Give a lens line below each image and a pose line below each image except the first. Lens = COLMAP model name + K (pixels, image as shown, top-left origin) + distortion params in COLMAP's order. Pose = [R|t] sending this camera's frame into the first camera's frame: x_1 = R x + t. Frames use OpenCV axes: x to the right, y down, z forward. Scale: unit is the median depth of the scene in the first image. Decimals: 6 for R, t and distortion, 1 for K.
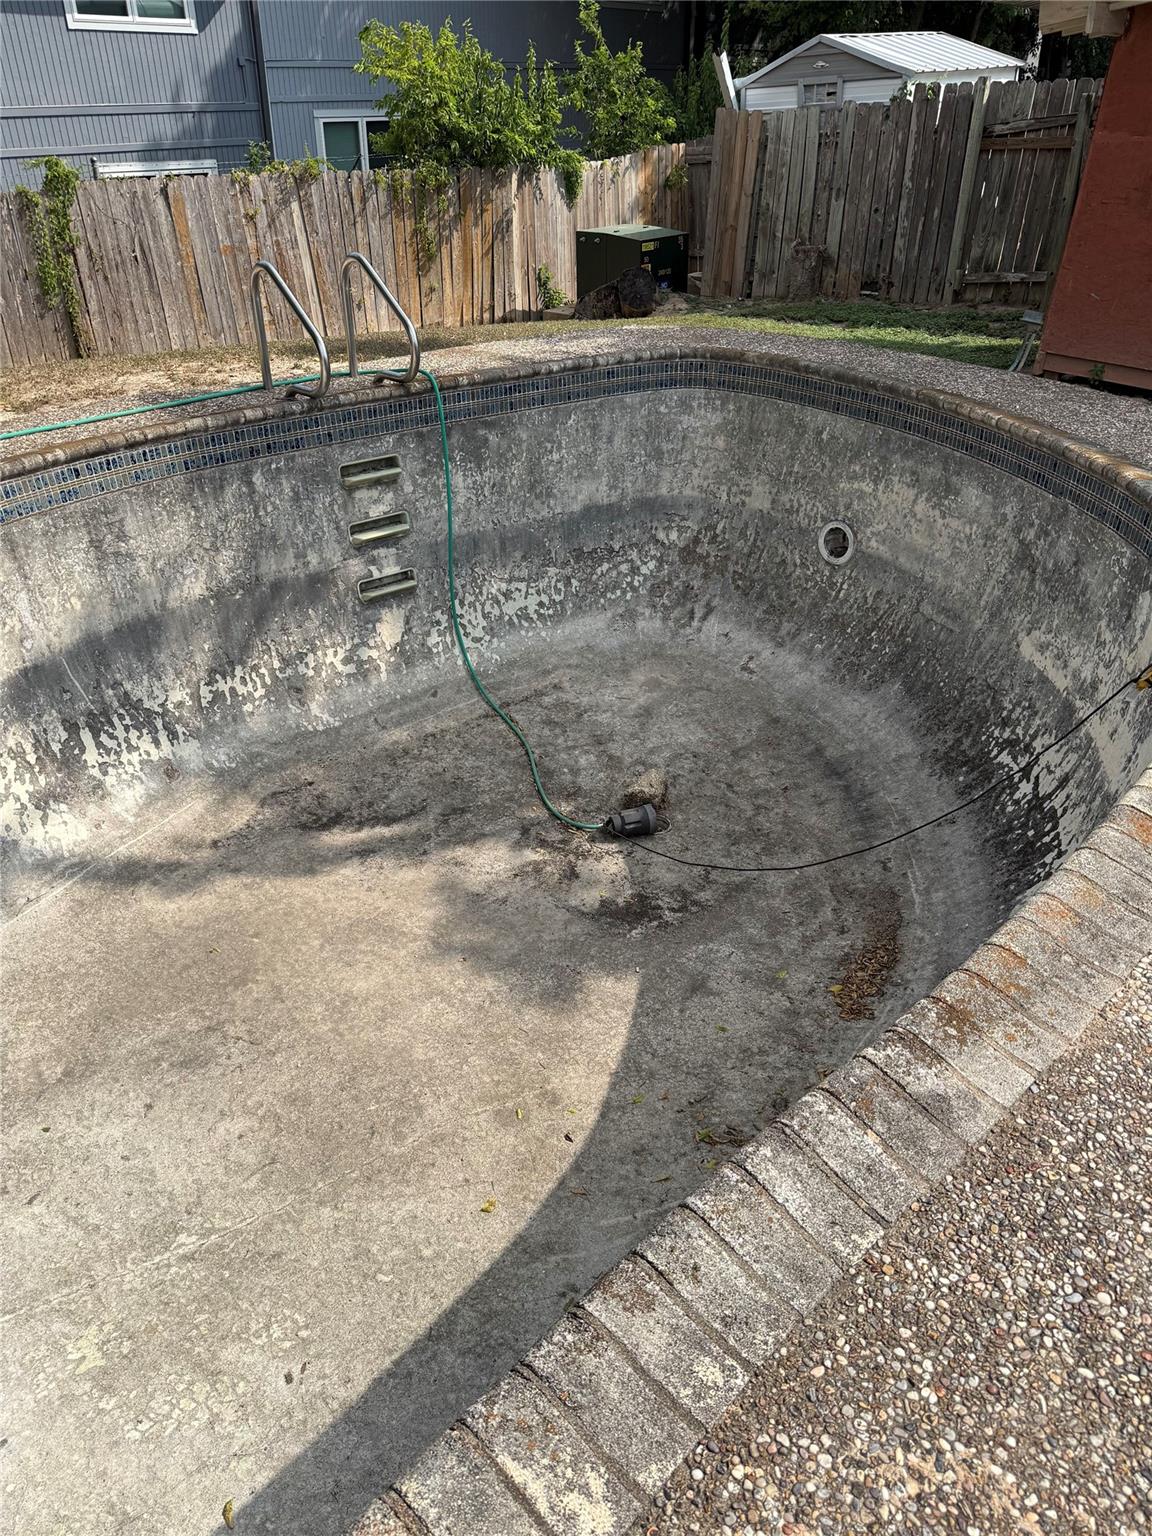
lens RADIAL K [[1084.2, 0, 576.0], [0, 1084.2, 768.0], [0, 0, 1]] dist [-0.000142, 0.000088]
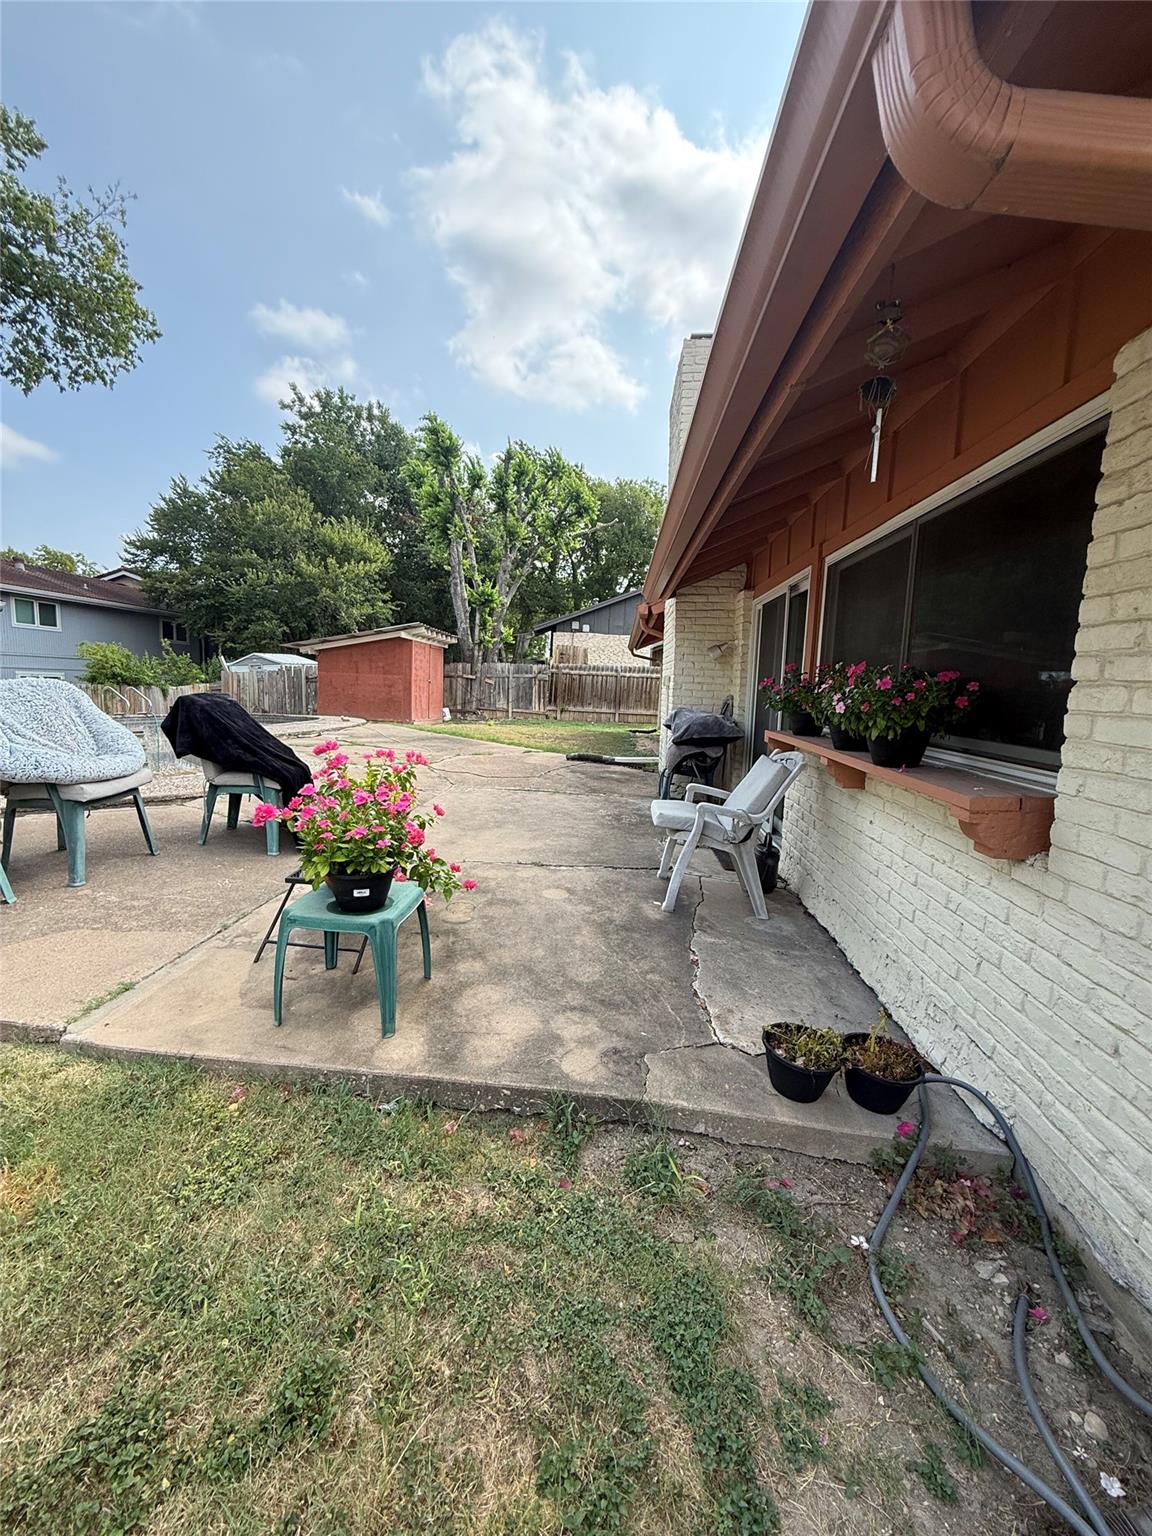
lens RADIAL K [[613.9, 0, 579.9], [0, 613.9, 764.0], [0, 0, 1]] dist [0.000791, -0.000045]
pose [[0.800189, -0.052363, 0.597458, -0.119210], [0.298217, 0.899040, -0.320614, 0.533153], [-0.520350, 0.434724, 0.735018, -0.759988]]
